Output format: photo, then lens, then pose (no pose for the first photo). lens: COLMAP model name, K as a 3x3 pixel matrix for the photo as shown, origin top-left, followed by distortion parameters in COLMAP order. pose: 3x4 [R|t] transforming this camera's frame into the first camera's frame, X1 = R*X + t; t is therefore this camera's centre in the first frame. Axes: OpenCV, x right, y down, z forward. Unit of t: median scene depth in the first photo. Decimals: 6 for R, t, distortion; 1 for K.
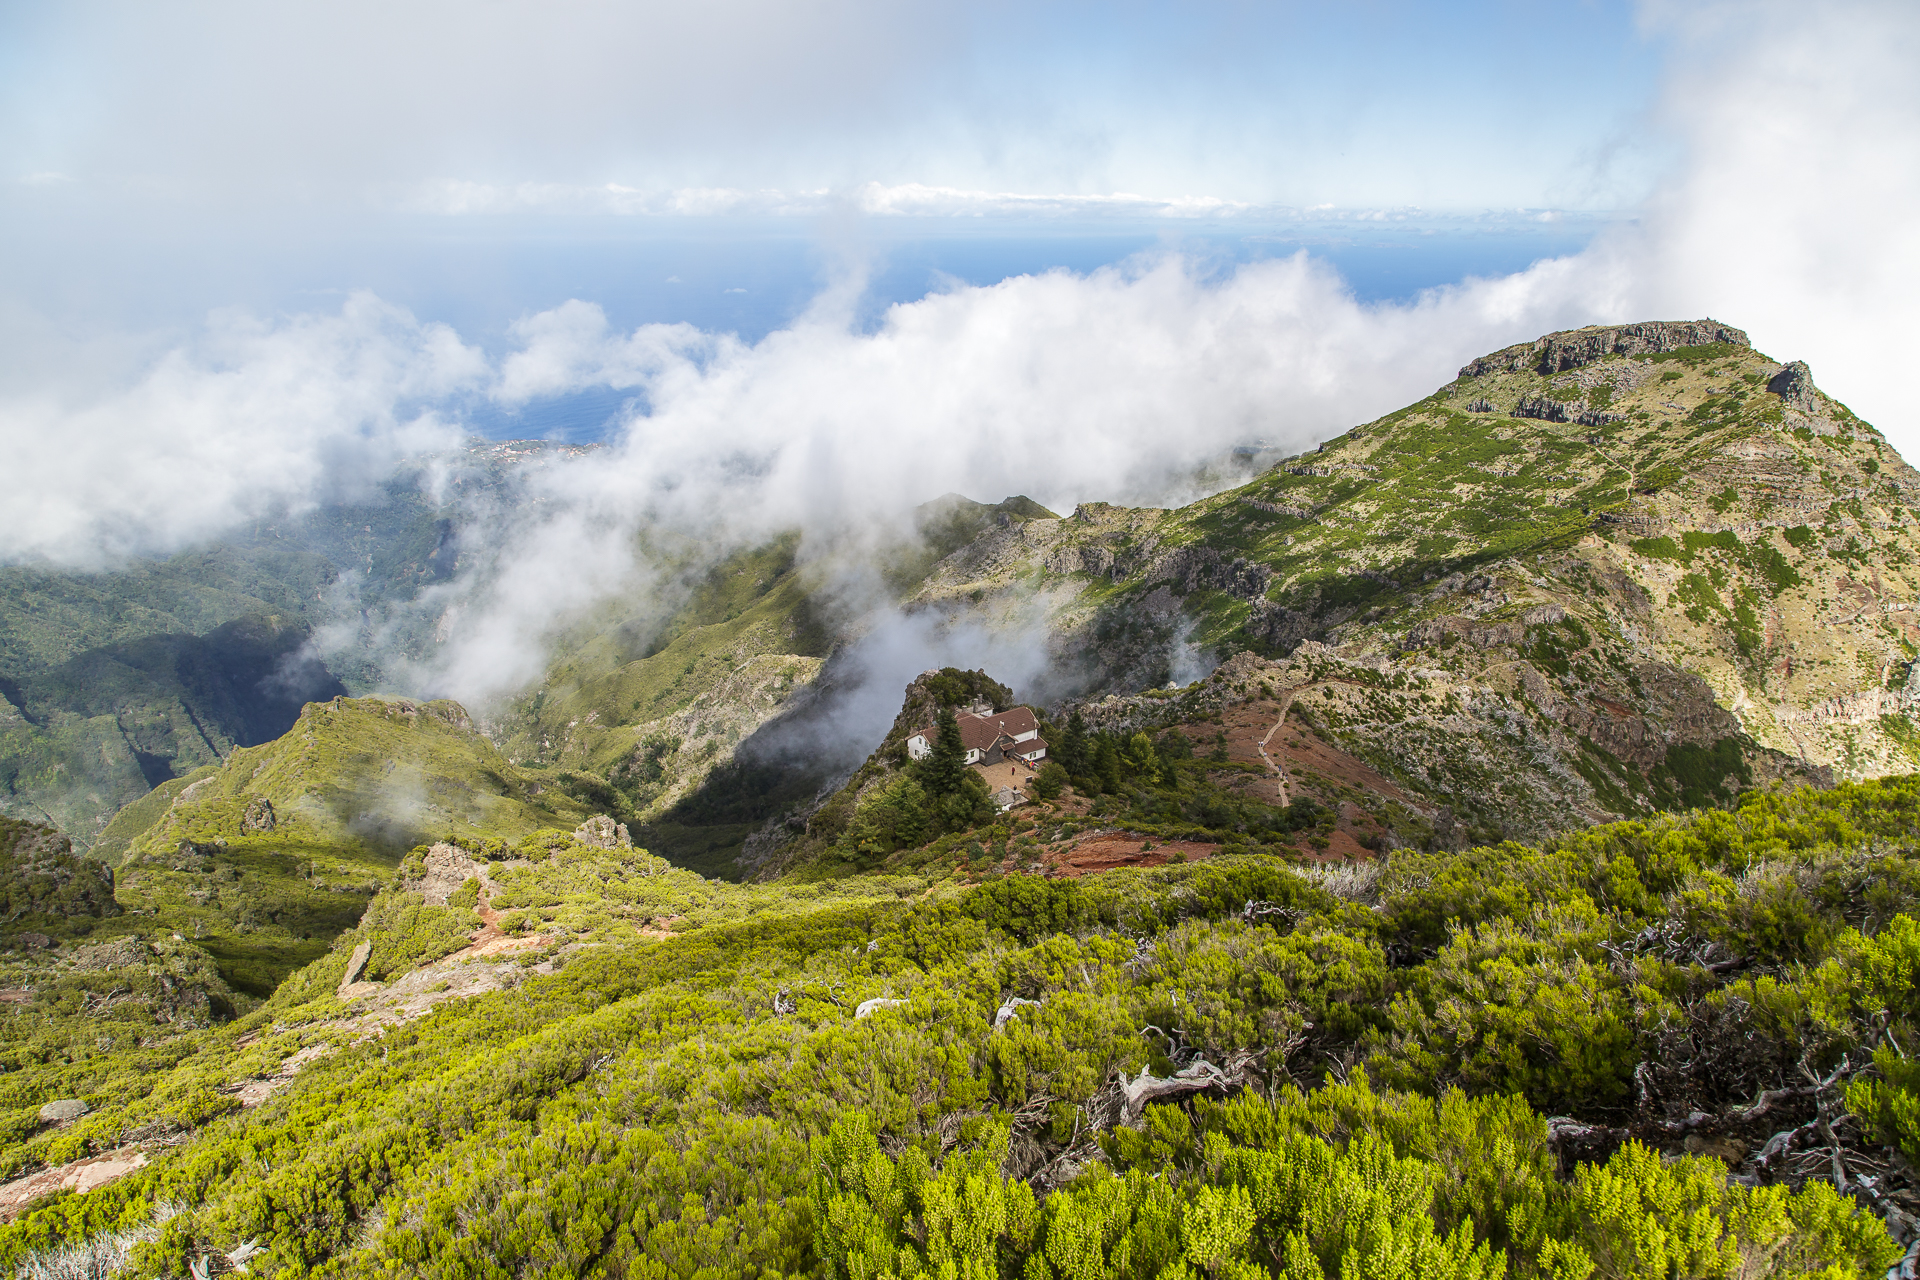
lens RADIAL K [[1325.9, 0, 959.5], [0, 1325.9, 639.5], [0, 0, 1]] dist [0.005144, 0.001317]
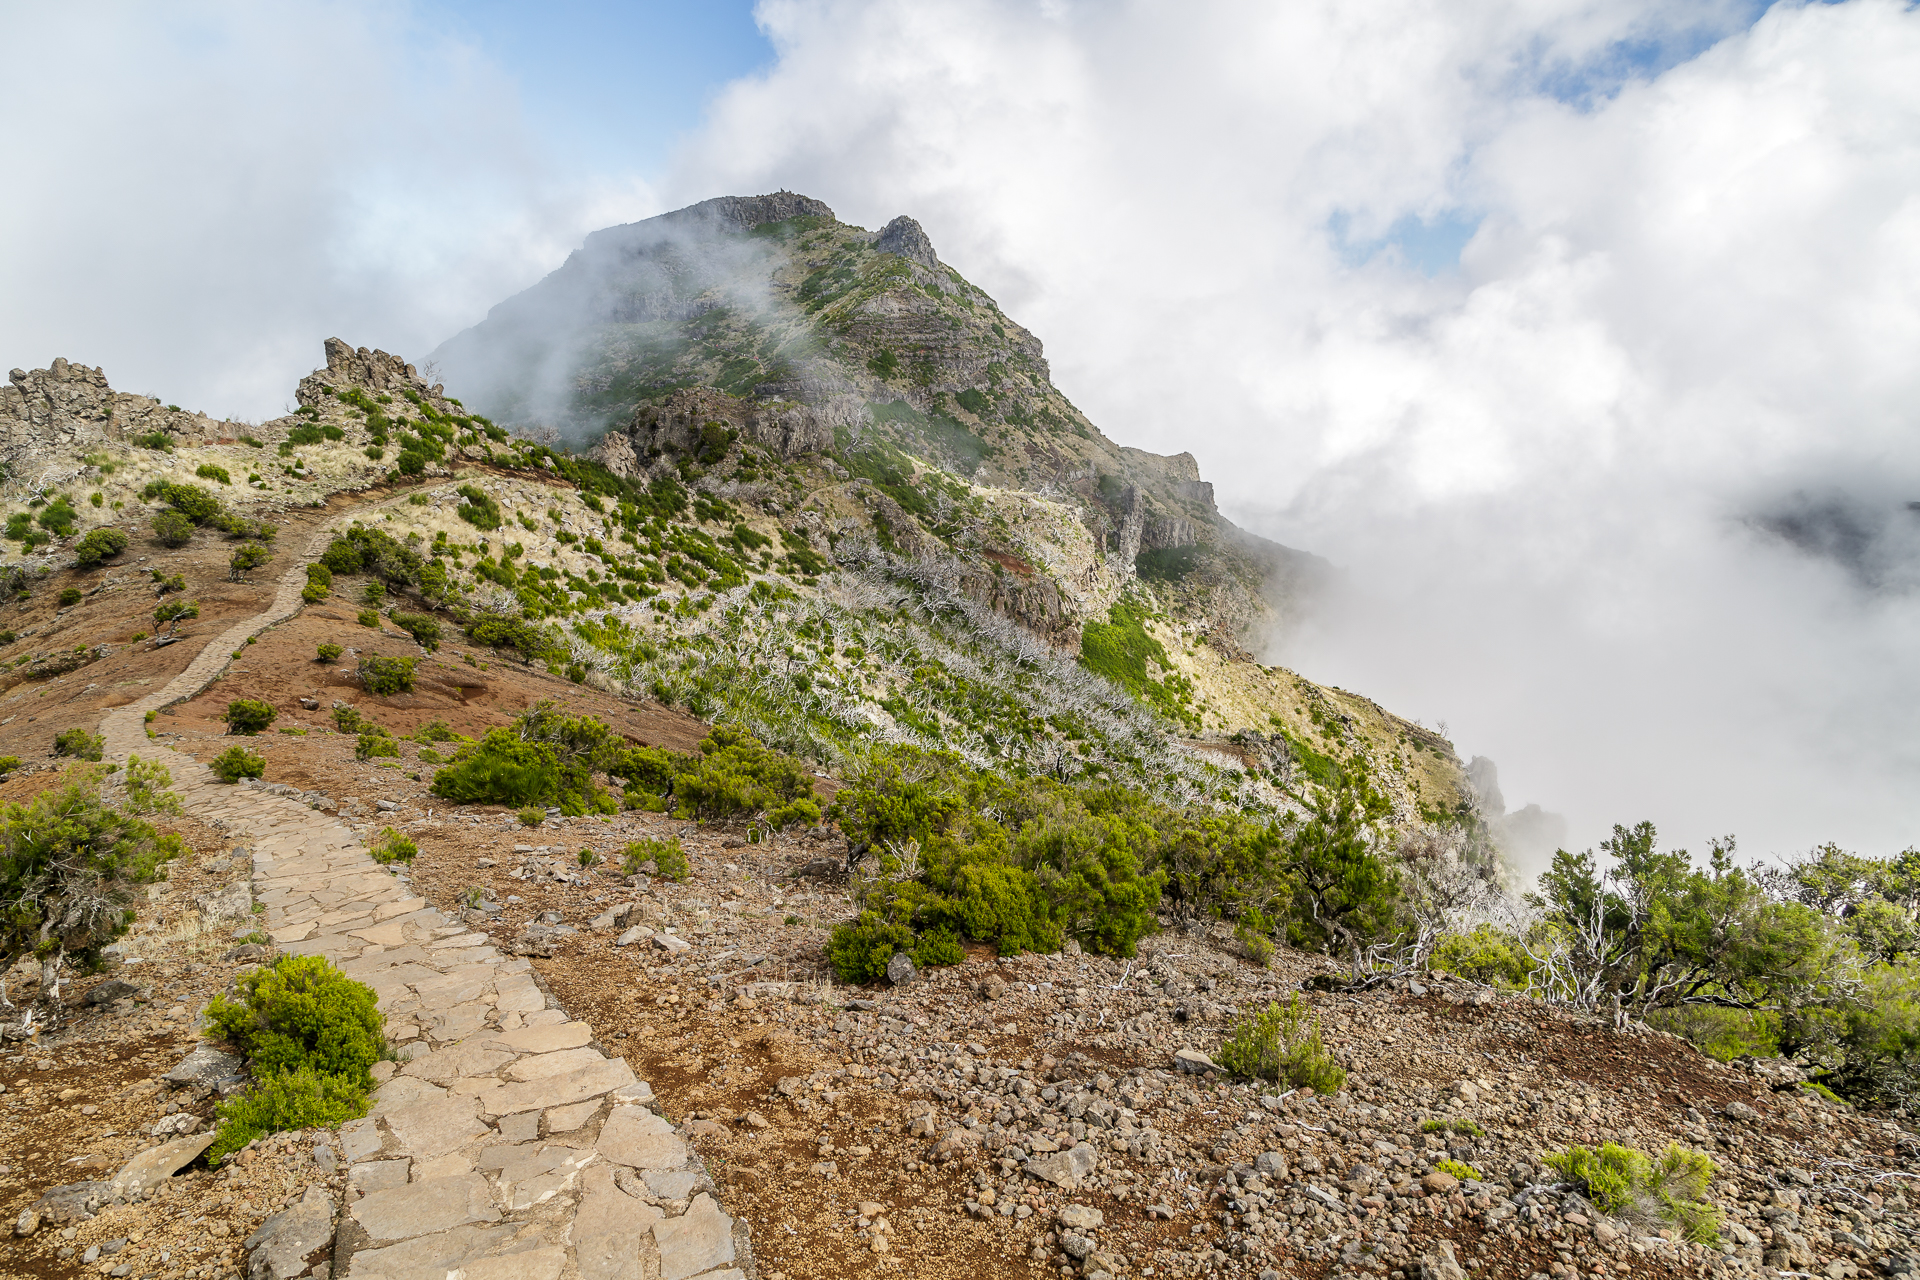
lens RADIAL K [[1325.9, 0, 959.6], [0, 1325.9, 639.1], [0, 0, 1]] dist [0.005144, 0.001317]
pose [[0.757137, -0.177380, 0.628712, 0.156454], [0.208150, 0.977772, 0.025193, 0.065286], [-0.619206, 0.111791, 0.777230, 0.636231]]
